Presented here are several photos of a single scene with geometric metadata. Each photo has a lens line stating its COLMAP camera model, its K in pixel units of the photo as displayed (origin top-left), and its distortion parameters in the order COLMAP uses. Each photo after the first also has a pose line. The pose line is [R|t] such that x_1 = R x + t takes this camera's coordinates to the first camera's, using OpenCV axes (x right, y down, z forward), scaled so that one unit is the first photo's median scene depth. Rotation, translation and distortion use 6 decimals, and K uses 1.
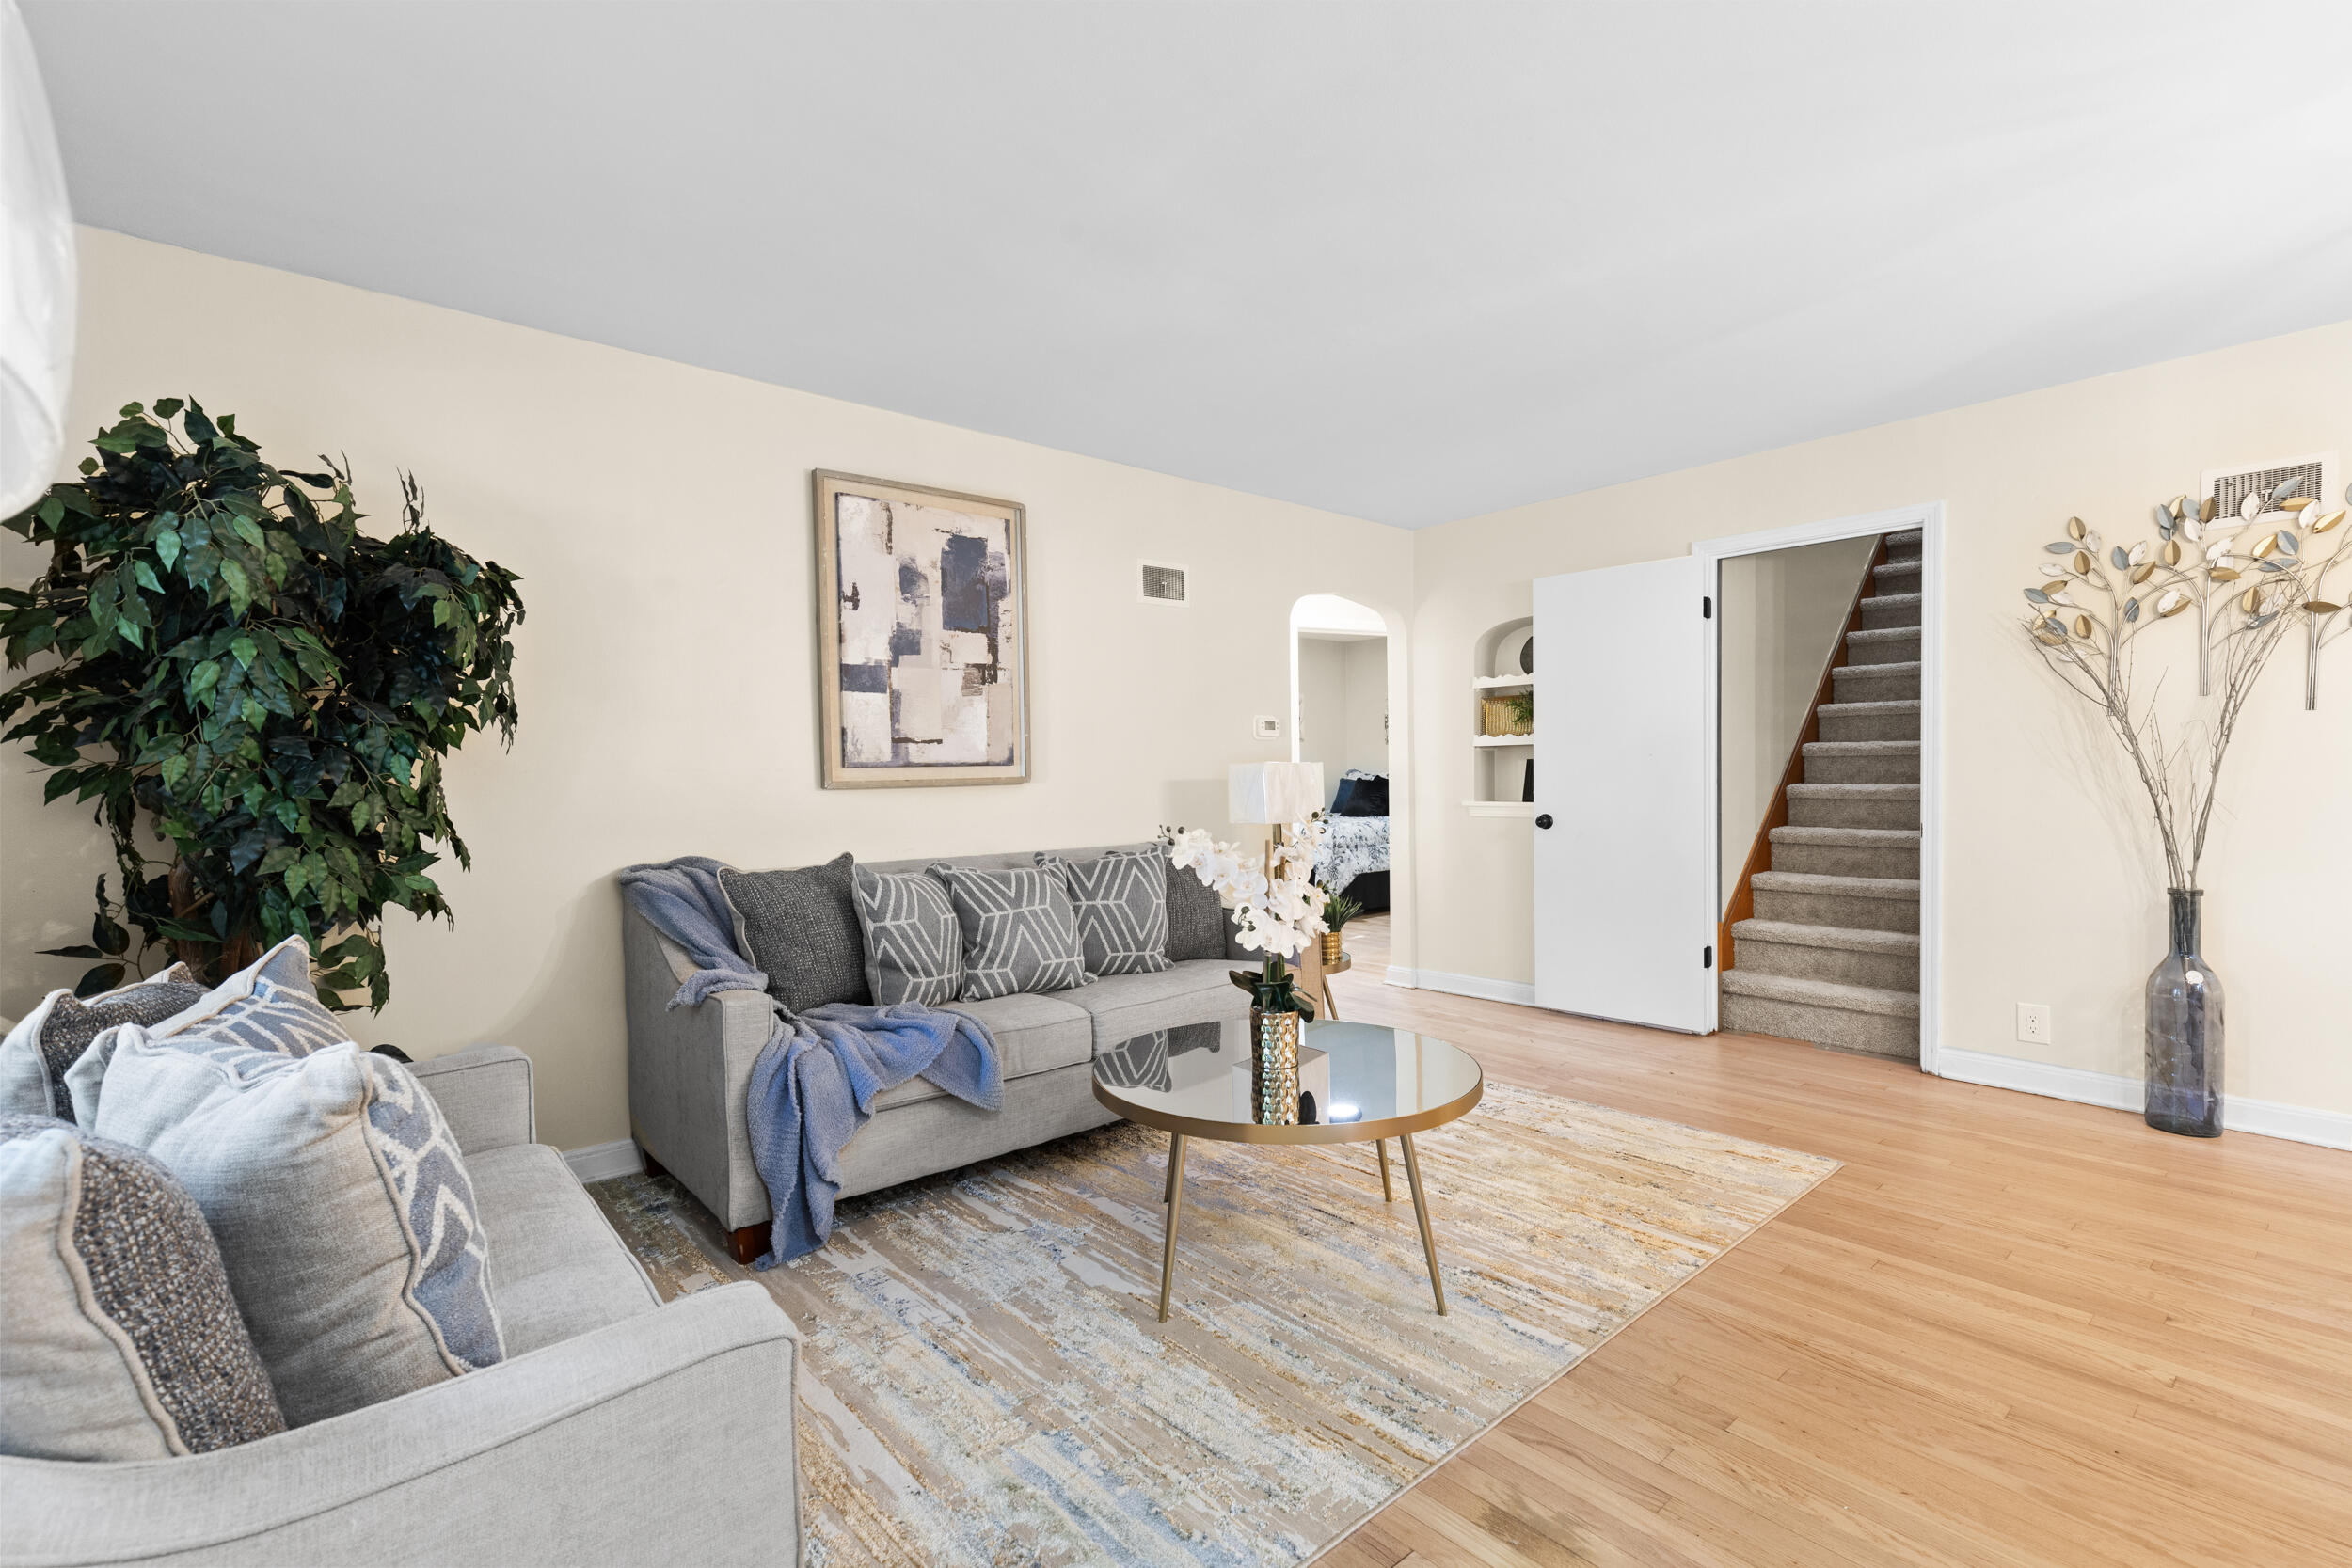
lens RADIAL K [[1068.6, 0, 1185.7], [0, 1068.6, 795.2], [0, 0, 1]] dist [0.003601, -0.000737]
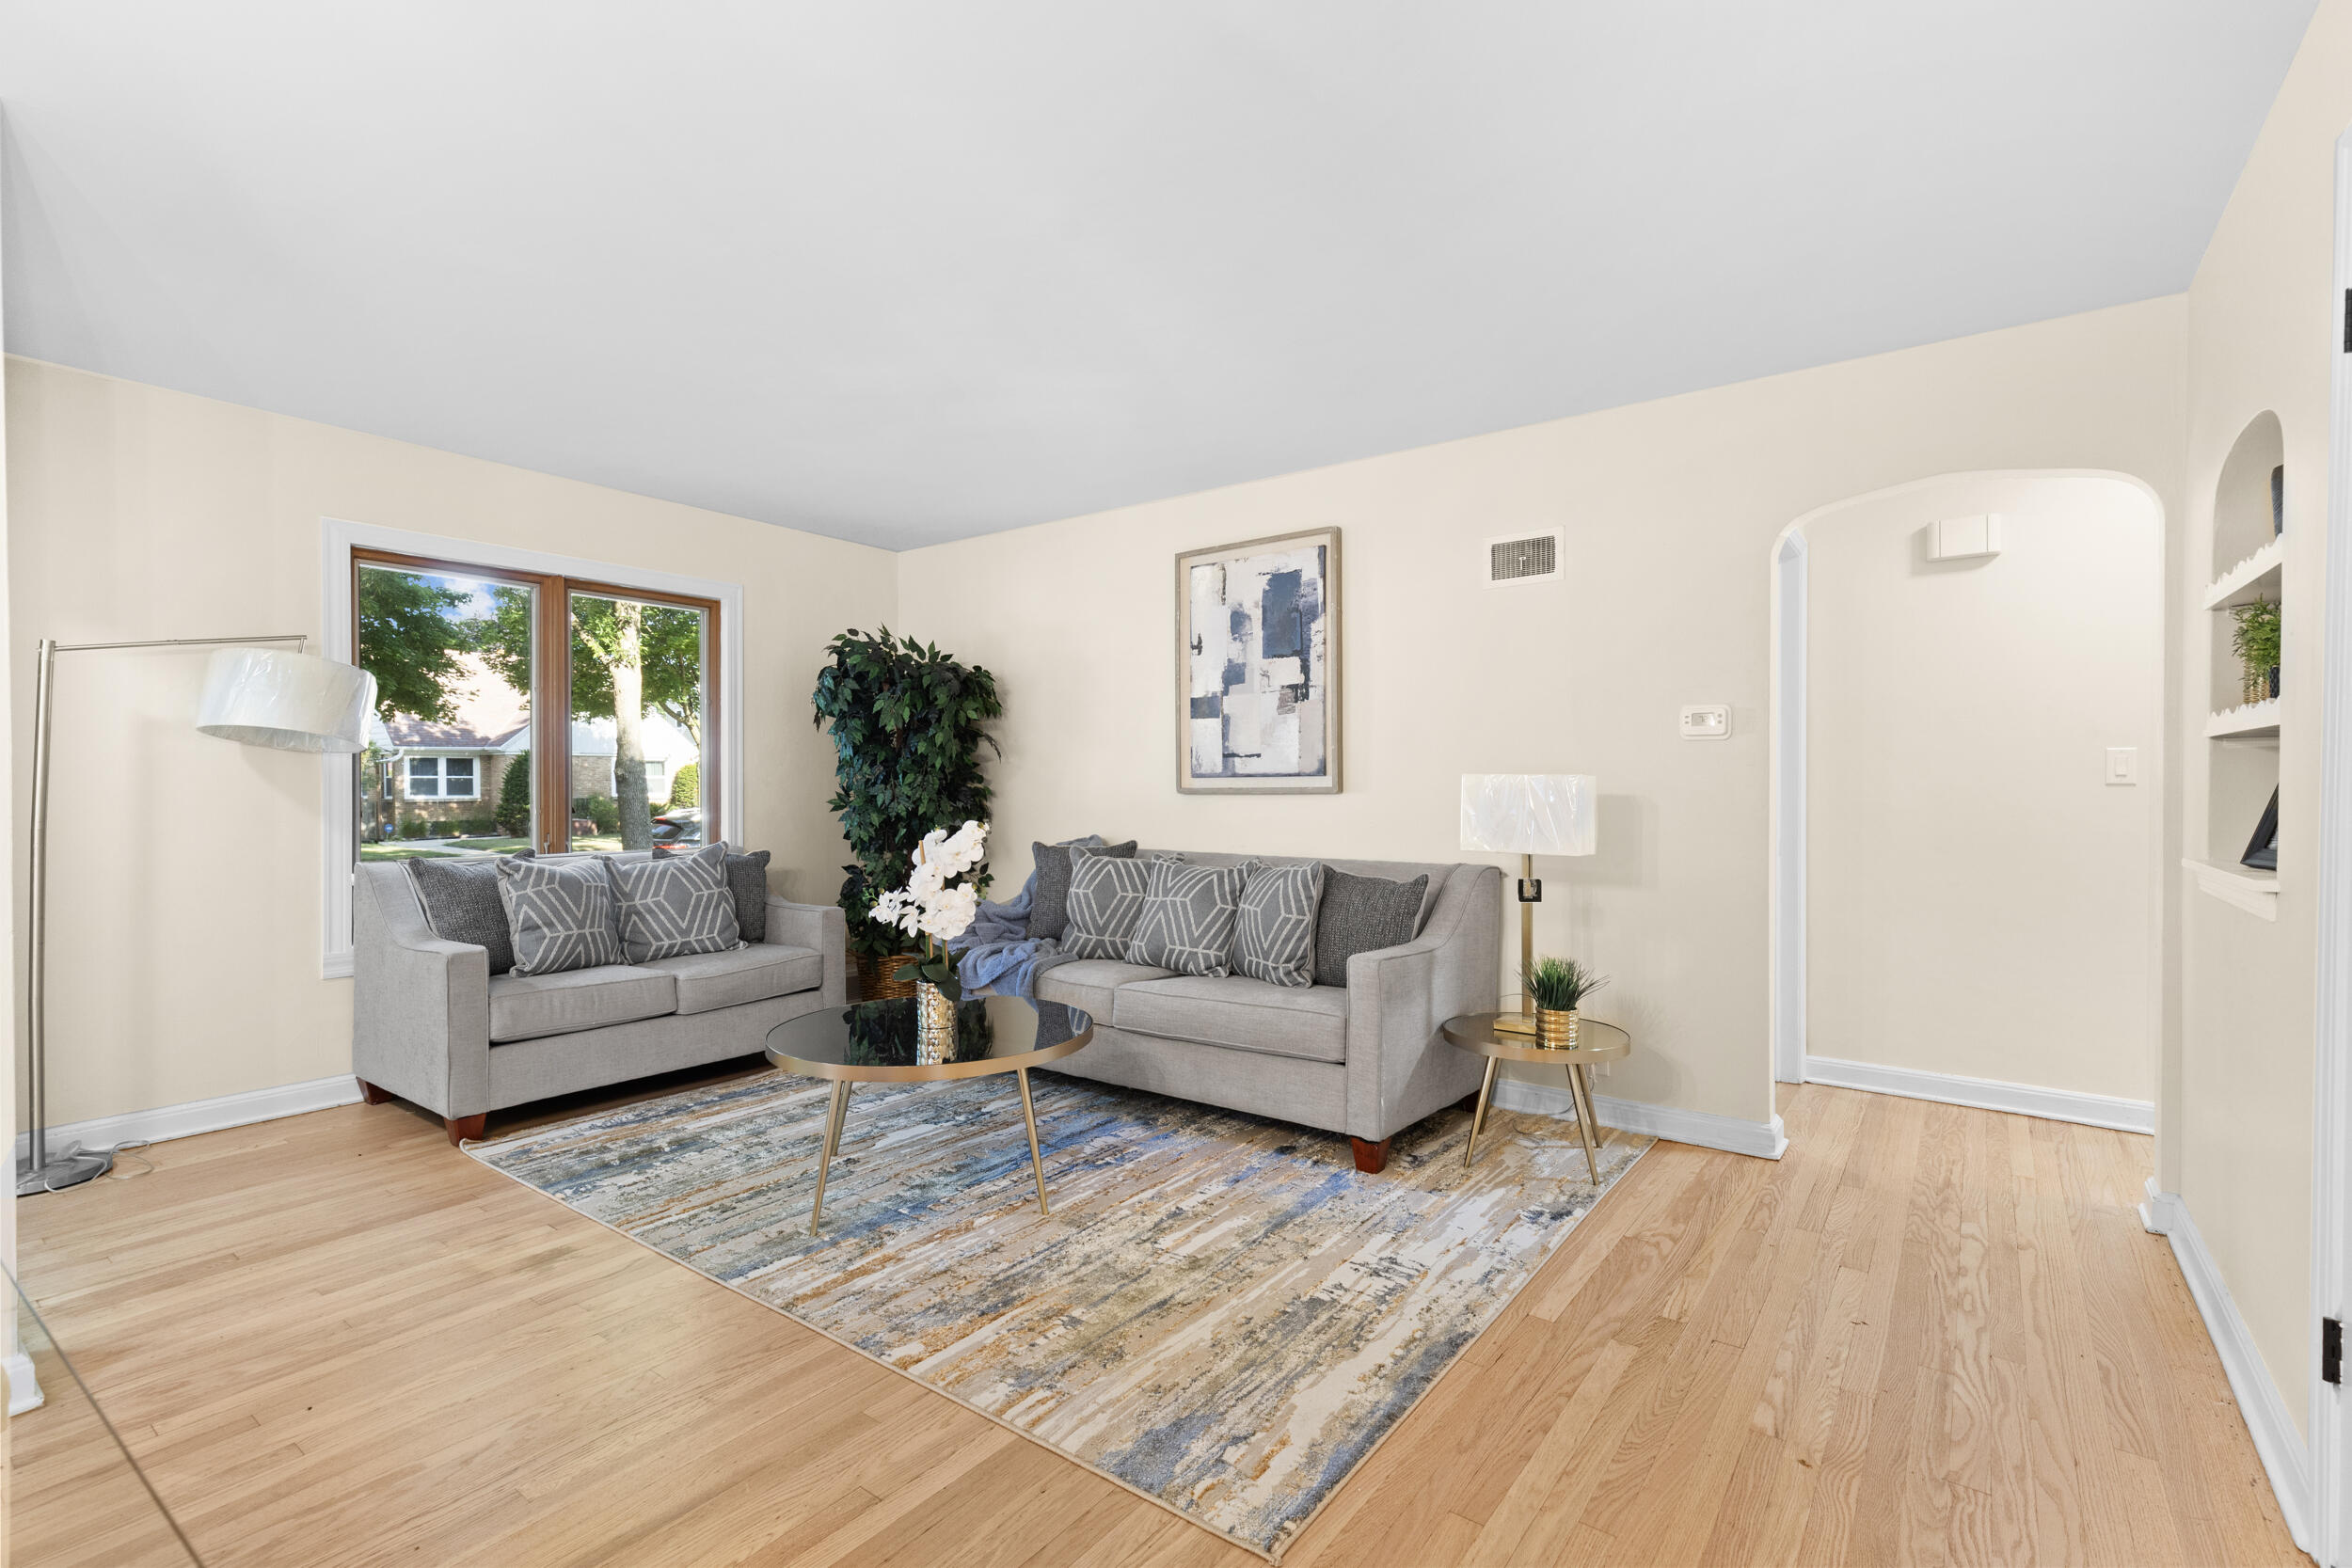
lens RADIAL K [[1068.6, 0, 1185.7], [0, 1068.6, 795.2], [0, 0, 1]] dist [0.003601, -0.000737]
pose [[0.203569, 0.025195, -0.978736, 0.891423], [-0.024726, 0.999482, 0.020586, -0.028923], [0.978748, 0.020009, 0.204086, 0.683605]]
